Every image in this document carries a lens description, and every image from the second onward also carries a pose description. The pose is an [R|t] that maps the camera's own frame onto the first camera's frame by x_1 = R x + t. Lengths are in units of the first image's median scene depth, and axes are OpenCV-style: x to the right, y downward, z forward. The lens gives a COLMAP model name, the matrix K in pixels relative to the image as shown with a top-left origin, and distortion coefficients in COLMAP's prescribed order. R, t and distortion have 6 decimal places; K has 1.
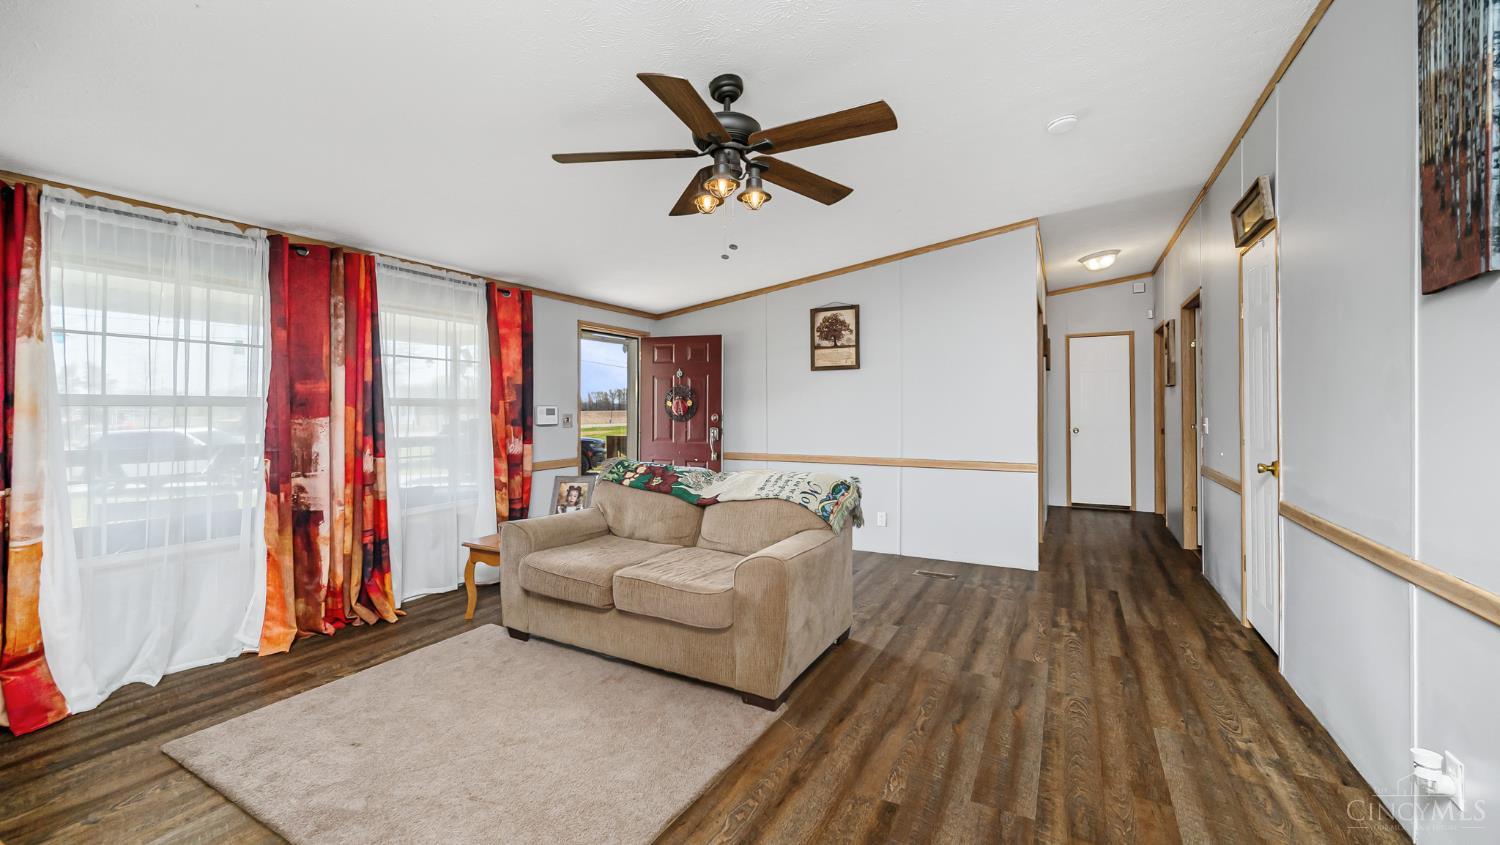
lens RADIAL K [[594.2, 0, 744.6], [0, 594.2, 420.1], [0, 0, 1]] dist [0.008973, -0.000029]
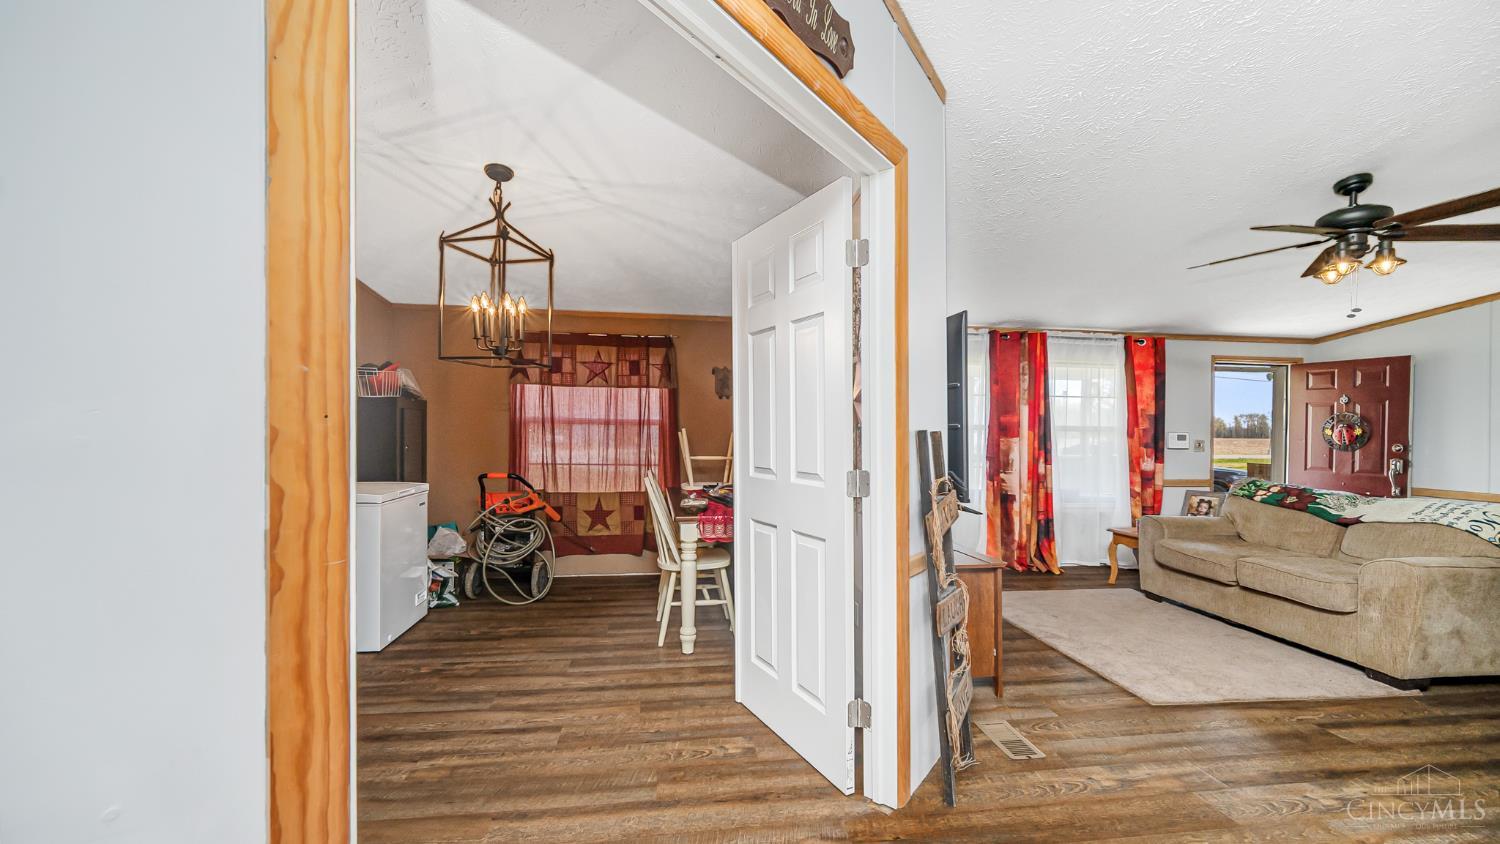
lens RADIAL K [[594.2, 0, 744.6], [0, 594.2, 419.6], [0, 0, 1]] dist [0.008973, -0.000029]
pose [[0.585770, -0.002015, -0.810475, 0.166478], [-0.030882, 0.999215, -0.024804, 0.009010], [0.809889, 0.039559, 0.585248, -0.524477]]
